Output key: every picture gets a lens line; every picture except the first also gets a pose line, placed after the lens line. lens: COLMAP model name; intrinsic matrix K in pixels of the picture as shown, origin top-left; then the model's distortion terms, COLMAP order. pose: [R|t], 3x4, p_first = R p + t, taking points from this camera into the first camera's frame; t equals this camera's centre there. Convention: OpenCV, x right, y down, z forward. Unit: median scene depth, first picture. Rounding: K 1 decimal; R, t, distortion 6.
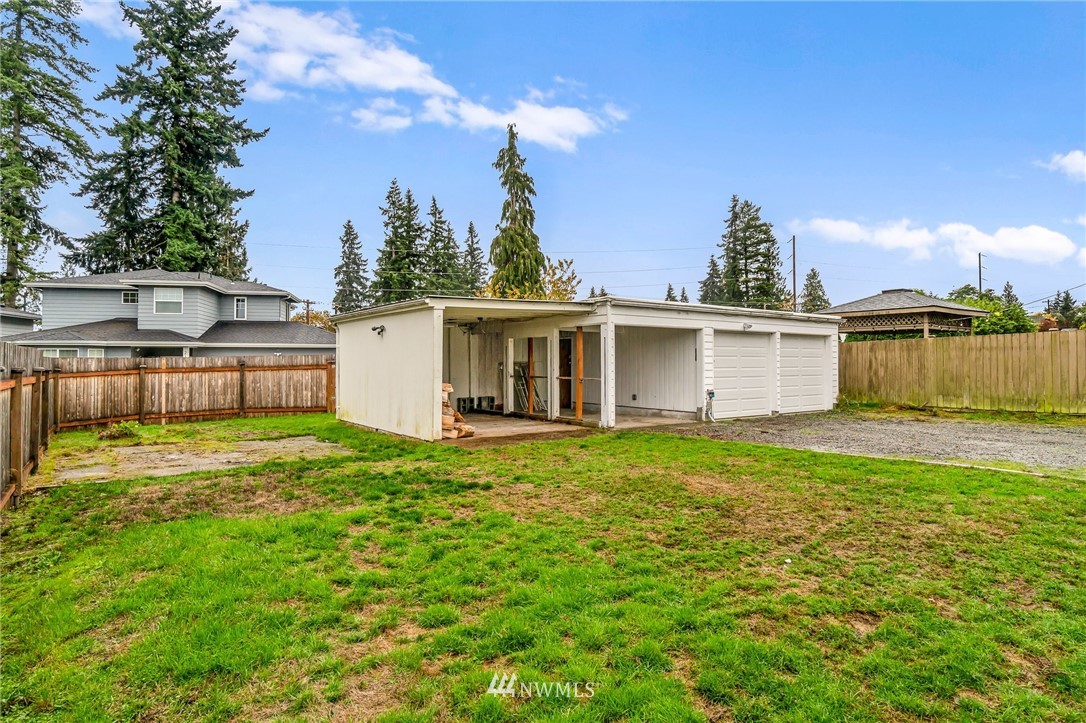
lens RADIAL K [[625.2, 0, 538.5], [0, 625.2, 336.6], [0, 0, 1]] dist [-0.004732, -0.000992]
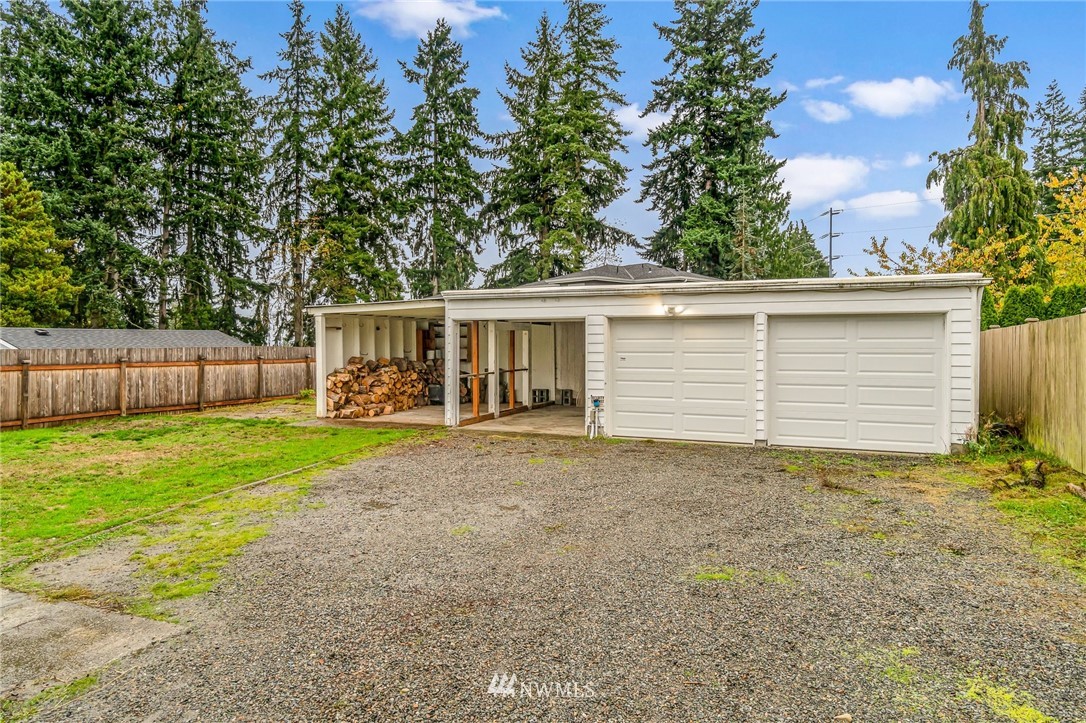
lens RADIAL K [[679.3, 0, 522.2], [0, 679.3, 339.5], [0, 0, 1]] dist [-0.002830, -0.001000]
pose [[0.513041, -0.001680, -0.858362, 0.256440], [0.040423, 0.998936, 0.022205, -0.001918], [0.857412, -0.046090, 0.512563, 0.135492]]
